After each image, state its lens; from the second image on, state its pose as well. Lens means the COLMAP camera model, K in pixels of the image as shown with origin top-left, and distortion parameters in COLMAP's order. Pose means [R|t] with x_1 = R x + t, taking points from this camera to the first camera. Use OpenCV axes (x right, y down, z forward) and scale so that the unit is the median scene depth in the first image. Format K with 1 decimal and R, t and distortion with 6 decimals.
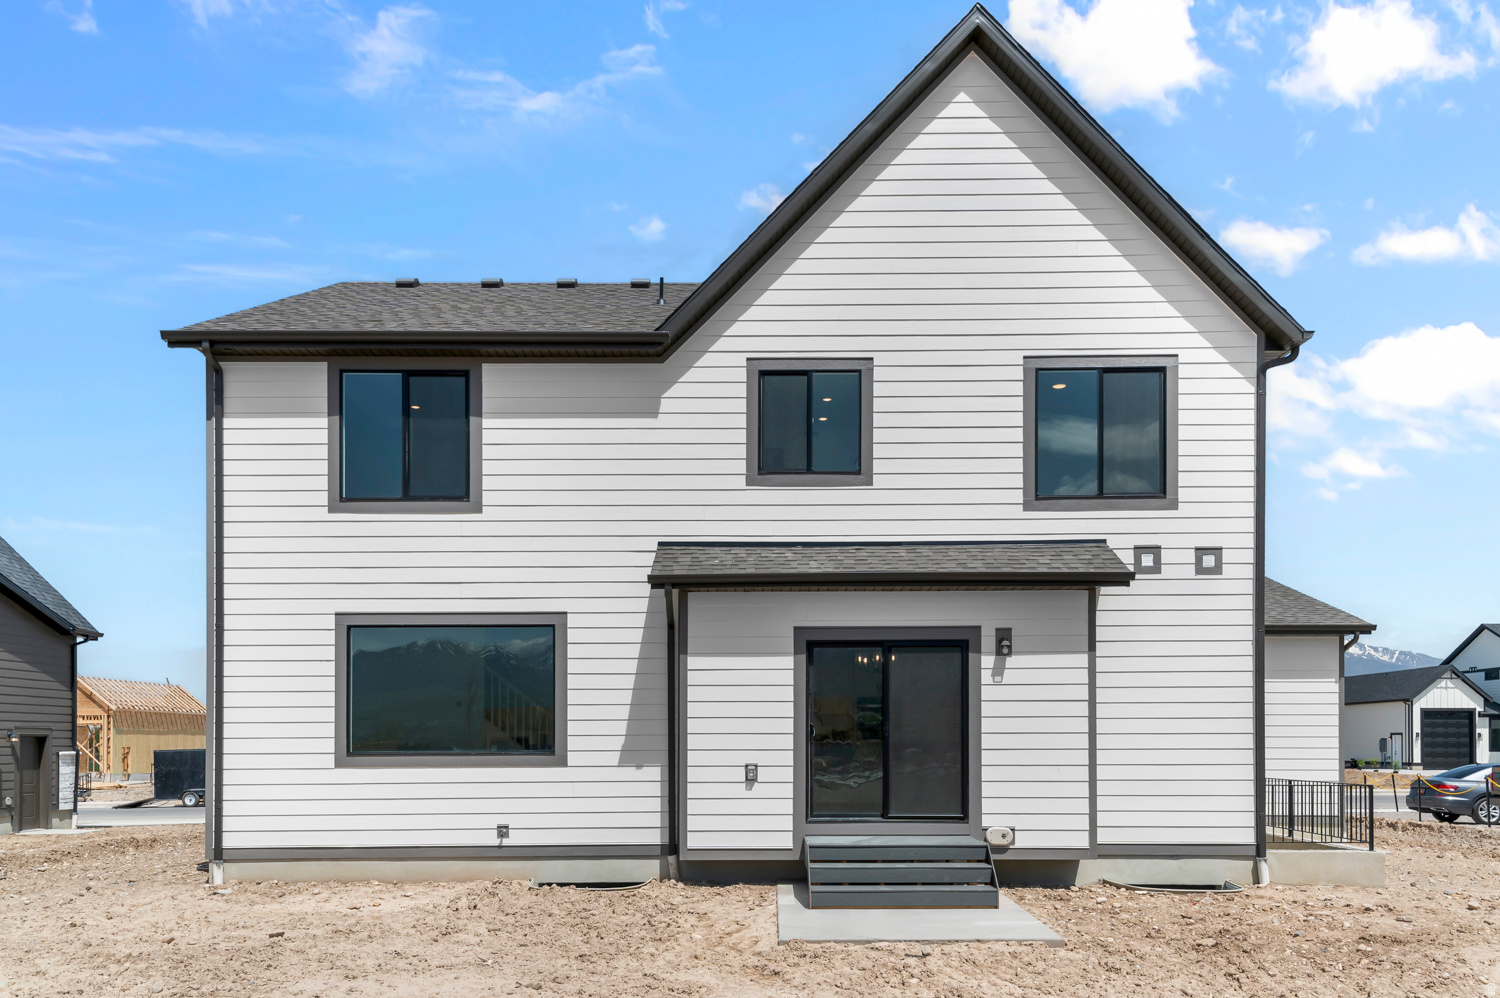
lens RADIAL K [[1154.0, 0, 750.1], [0, 1154.0, 506.9], [0, 0, 1]] dist [0.033515, 0.006628]
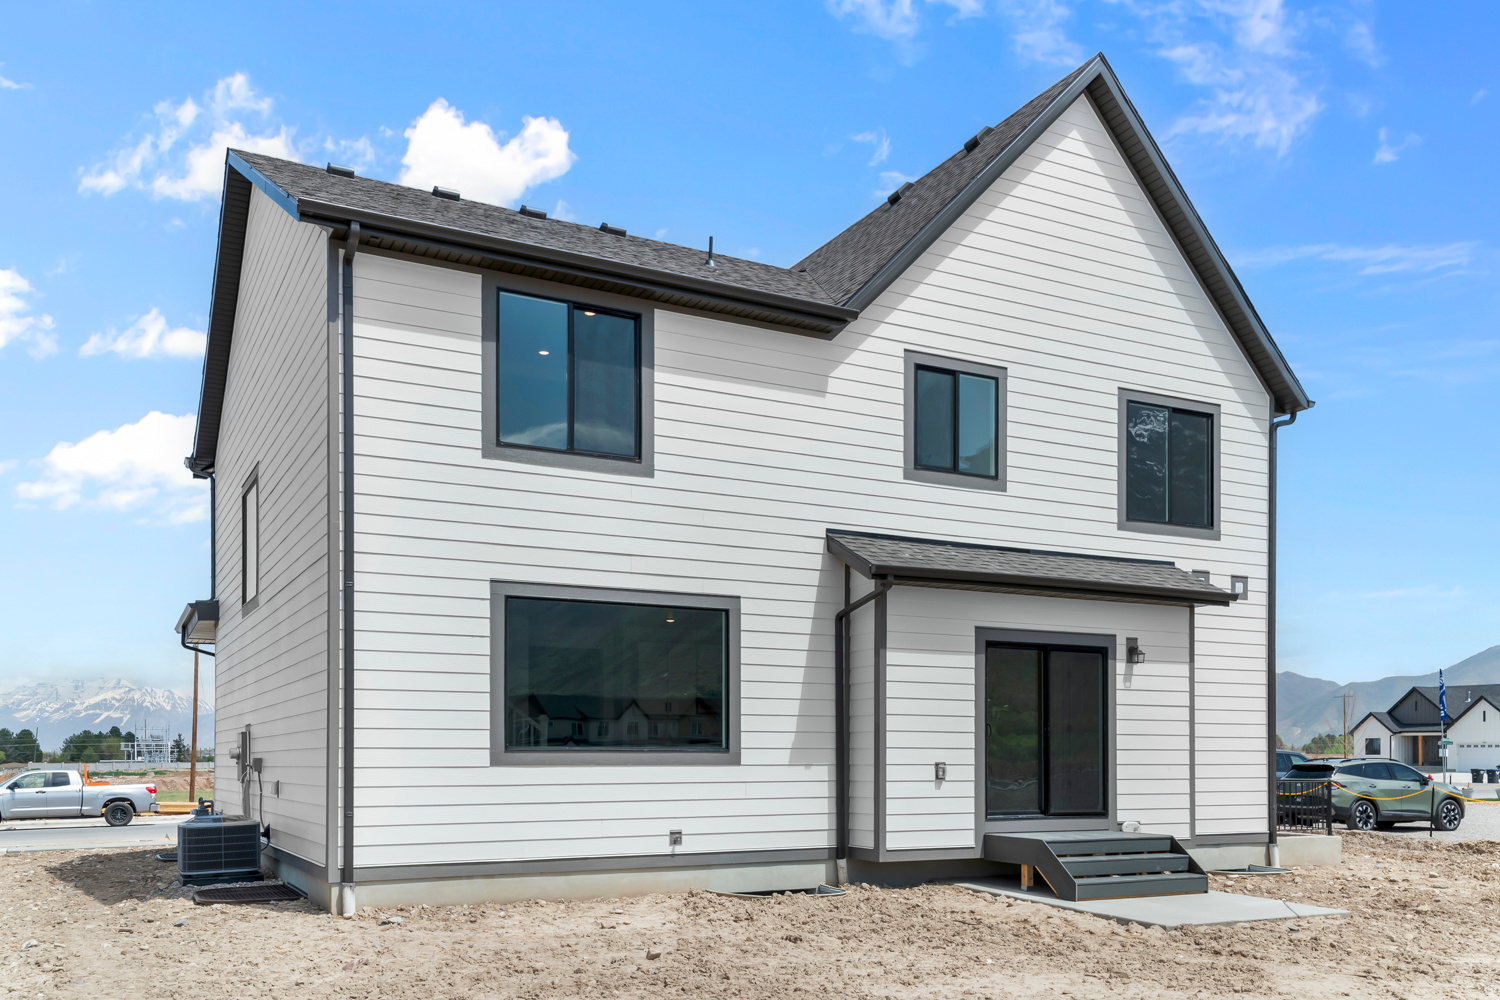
lens RADIAL K [[1268.3, 0, 750.1], [0, 1268.3, 491.7], [0, 0, 1]] dist [0.042545, -0.001326]
pose [[0.876715, 0.101963, 0.470079, -0.638831], [-0.100265, 0.994546, -0.028724, 0.037173], [-0.470444, -0.021950, 0.882157, 0.114415]]
